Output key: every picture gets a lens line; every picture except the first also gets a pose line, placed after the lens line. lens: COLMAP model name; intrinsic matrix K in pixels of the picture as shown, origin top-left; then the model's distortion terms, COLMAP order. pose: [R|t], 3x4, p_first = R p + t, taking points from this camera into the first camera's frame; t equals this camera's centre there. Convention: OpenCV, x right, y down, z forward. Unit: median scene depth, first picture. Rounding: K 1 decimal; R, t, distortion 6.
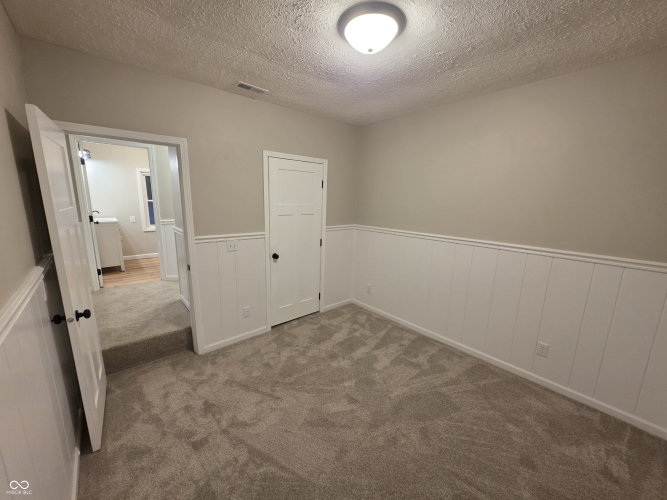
lens RADIAL K [[264.3, 0, 331.7], [0, 264.3, 249.2], [0, 0, 1]] dist [0.007867, 0.000027]
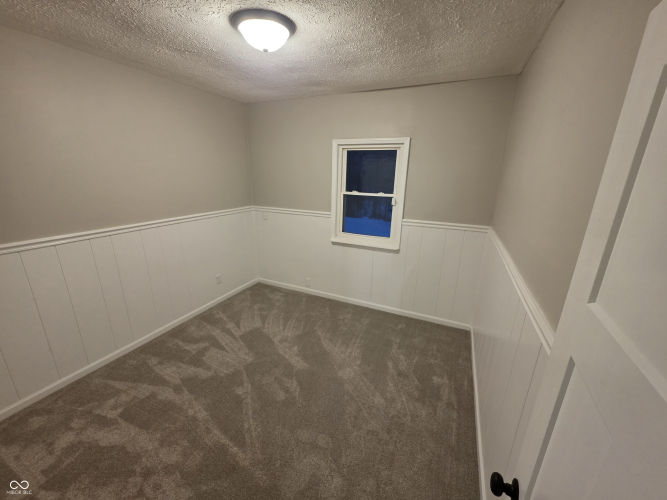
lens RADIAL K [[264.3, 0, 331.7], [0, 264.3, 249.2], [0, 0, 1]] dist [0.007867, 0.000027]
pose [[-0.413030, -0.280138, 0.866561, -0.630564], [0.150342, 0.917487, 0.368258, -0.206046], [-0.898222, 0.282382, -0.336834, 0.759633]]
